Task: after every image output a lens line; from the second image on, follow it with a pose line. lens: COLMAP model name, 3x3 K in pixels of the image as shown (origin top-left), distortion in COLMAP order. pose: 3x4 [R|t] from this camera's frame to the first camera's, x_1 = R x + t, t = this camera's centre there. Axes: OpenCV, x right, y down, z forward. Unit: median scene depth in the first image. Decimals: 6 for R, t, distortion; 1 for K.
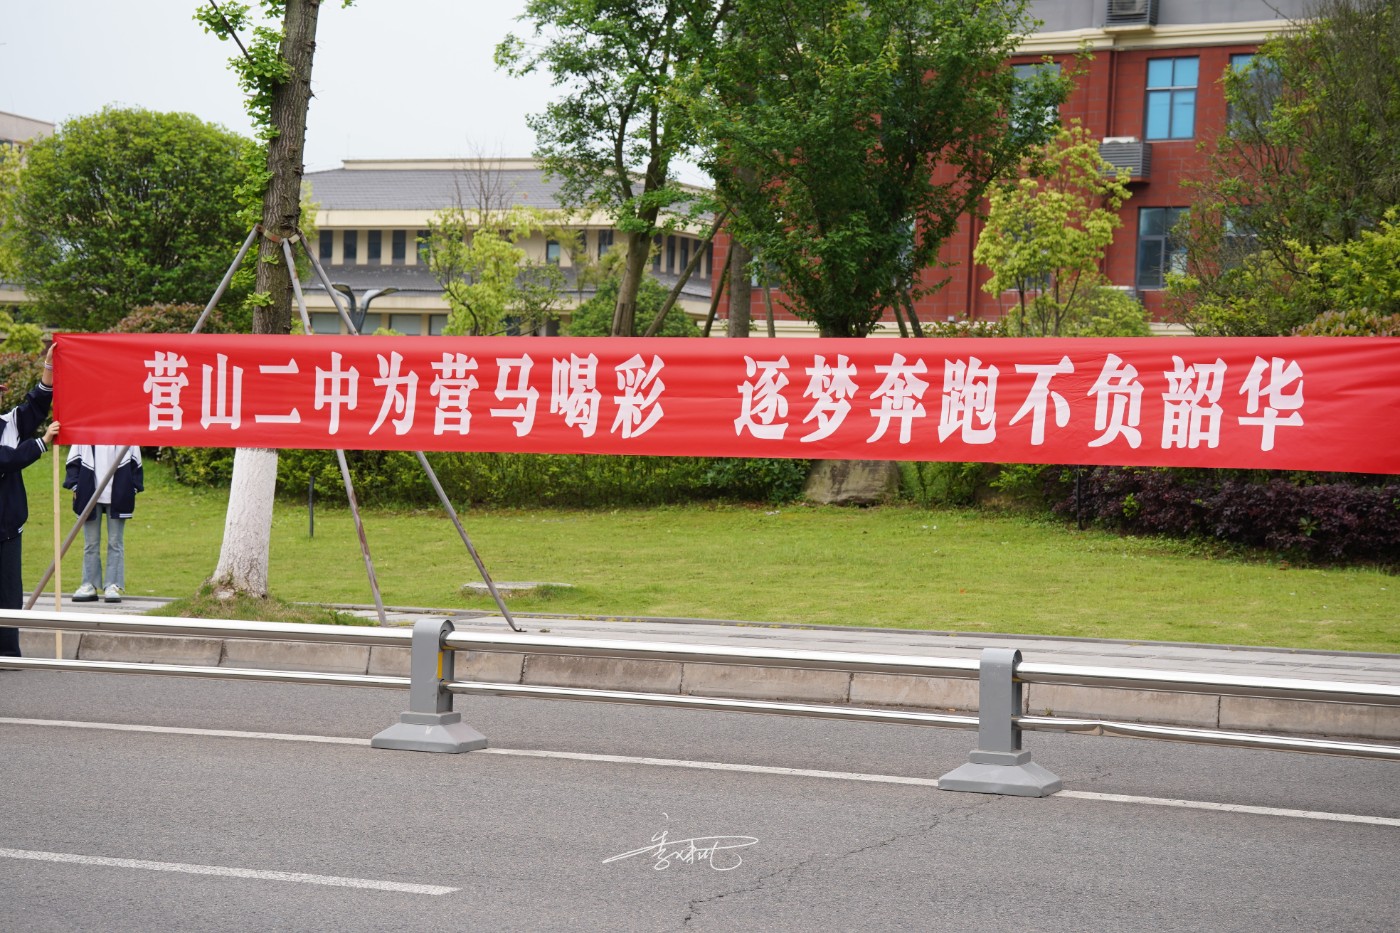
lens RADIAL K [[2920.1, 0, 700.1], [0, 2920.1, 438.1], [0, 0, 1]] dist [-0.913420, 16.809494]
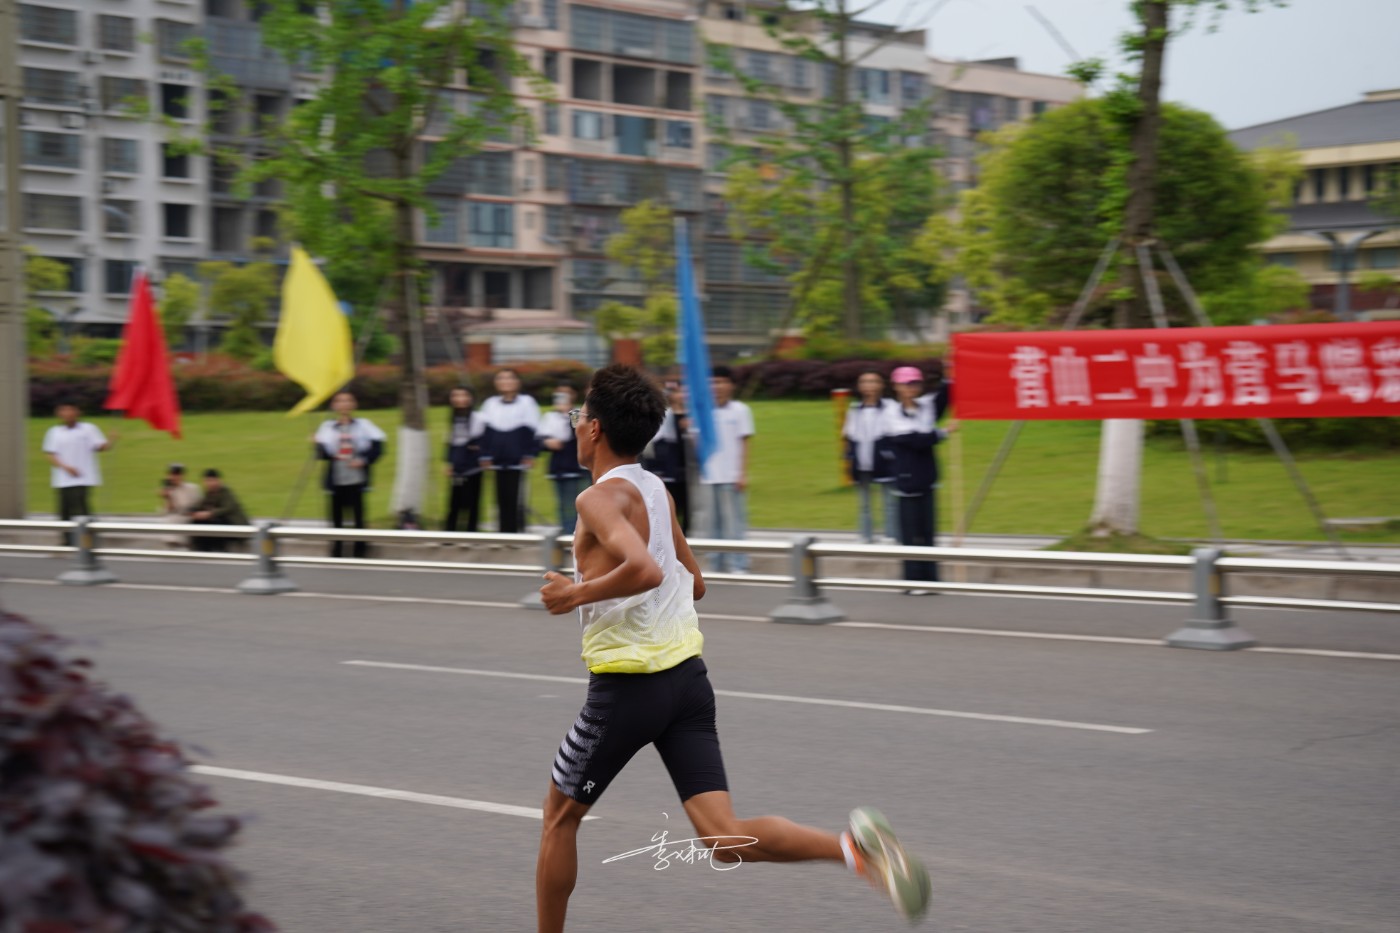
lens RADIAL K [[2920.1, 0, 700.1], [0, 2920.1, 438.1], [0, 0, 1]] dist [-0.913420, 16.809494]
pose [[0.936517, -0.027145, -0.349570, 0.129257], [0.034432, 0.999300, 0.014648, -0.012899], [0.348928, -0.025754, 0.936796, -0.266295]]
